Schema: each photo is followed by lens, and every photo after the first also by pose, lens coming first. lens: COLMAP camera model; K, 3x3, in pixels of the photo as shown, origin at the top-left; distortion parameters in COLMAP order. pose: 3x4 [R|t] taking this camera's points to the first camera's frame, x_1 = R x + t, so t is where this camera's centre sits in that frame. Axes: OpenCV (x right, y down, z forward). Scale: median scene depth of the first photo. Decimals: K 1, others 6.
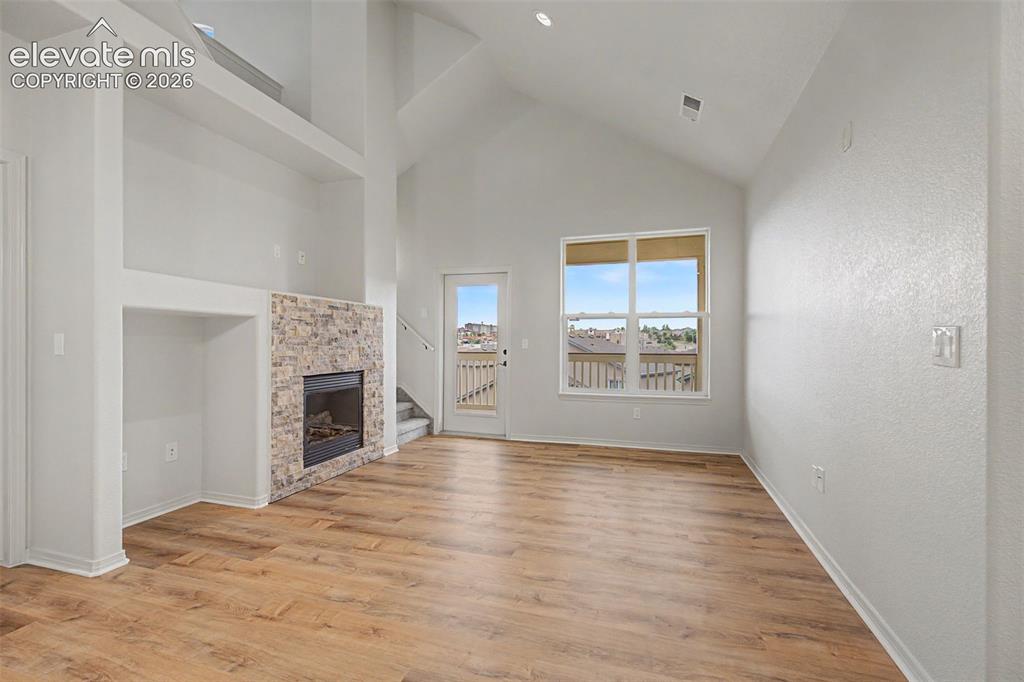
lens RADIAL K [[466.6, 0, 509.8], [0, 466.6, 342.9], [0, 0, 1]] dist [-0.001134, 0.000377]
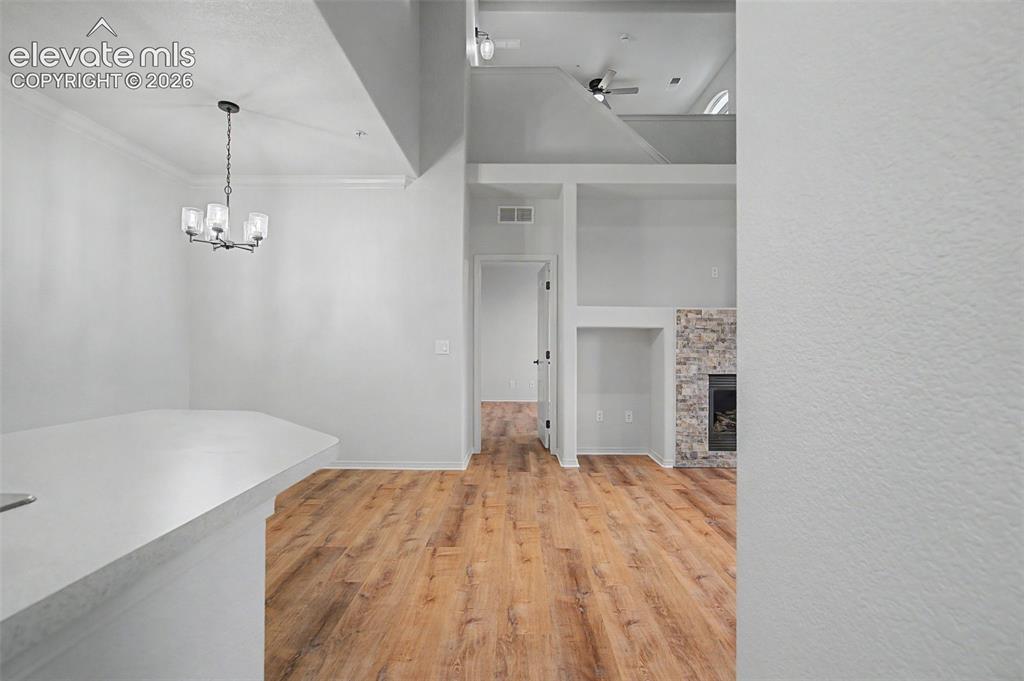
lens RADIAL K [[466.6, 0, 509.8], [0, 466.6, 342.4], [0, 0, 1]] dist [-0.001134, 0.000377]
pose [[0.297803, -0.010968, -0.954564, 0.591776], [-0.005830, 0.999894, -0.013308, 0.007196], [0.954610, 0.009528, 0.297708, 0.143183]]
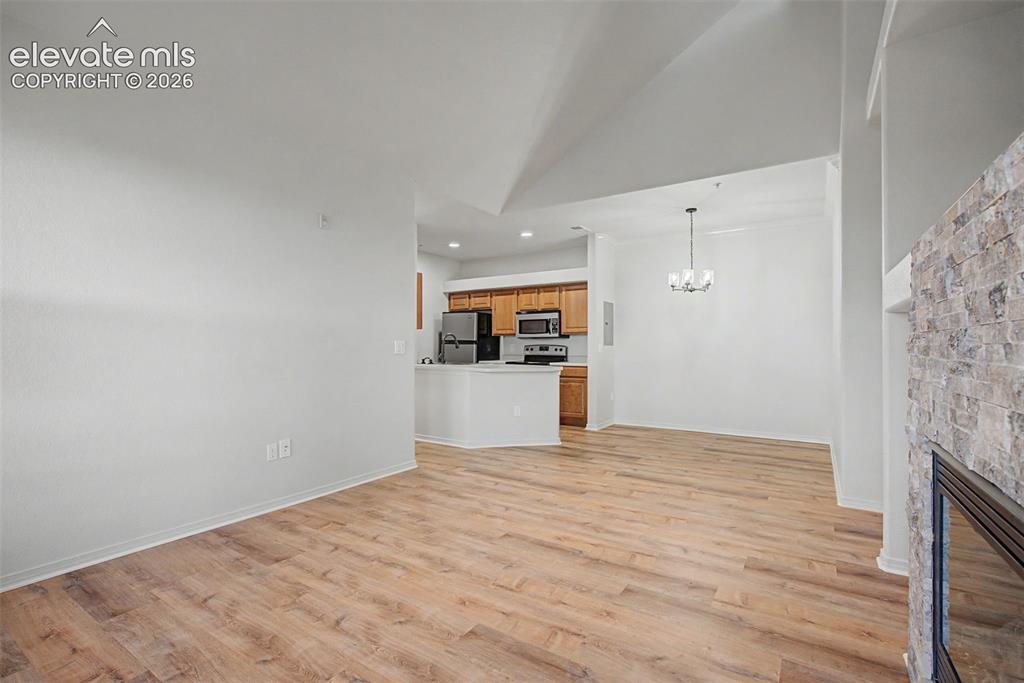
lens RADIAL K [[466.6, 0, 509.8], [0, 466.6, 343.4], [0, 0, 1]] dist [-0.001134, 0.000377]
pose [[-0.963393, -0.000022, 0.268092, -0.225074], [-0.001996, 0.999973, -0.007091, -0.000197], [-0.268084, -0.007366, -0.963367, 1.522261]]
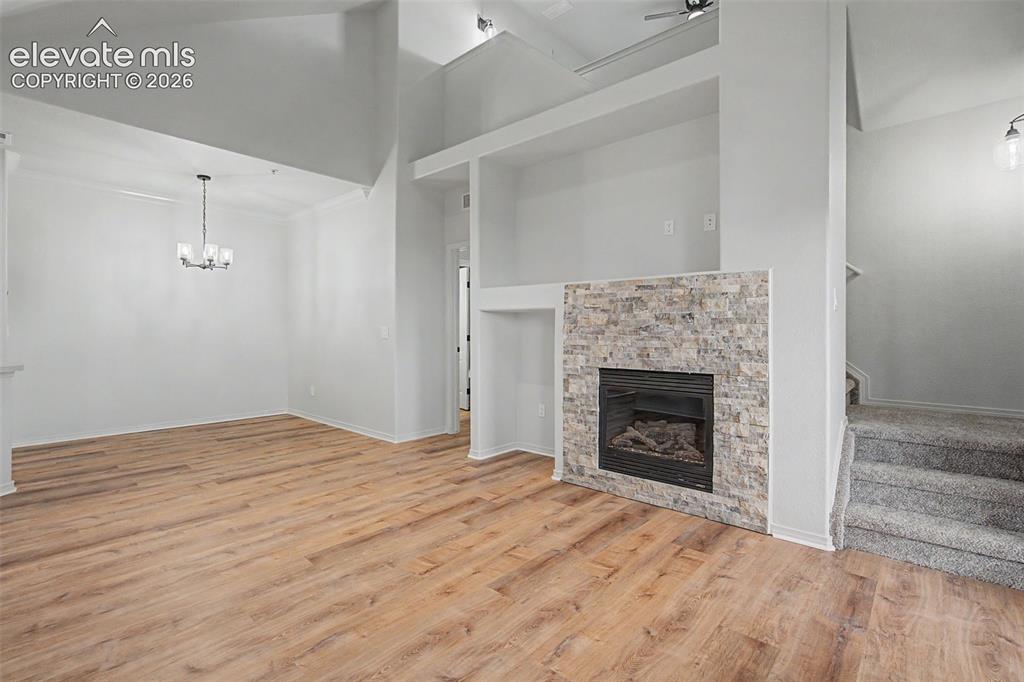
lens RADIAL K [[466.6, 0, 509.8], [0, 466.6, 342.9], [0, 0, 1]] dist [-0.001134, 0.000377]
pose [[-0.409687, 0.017792, -0.912053, 0.490094], [-0.004291, 0.999761, 0.021430, 0.002576], [0.912216, 0.012693, -0.409513, 1.265275]]
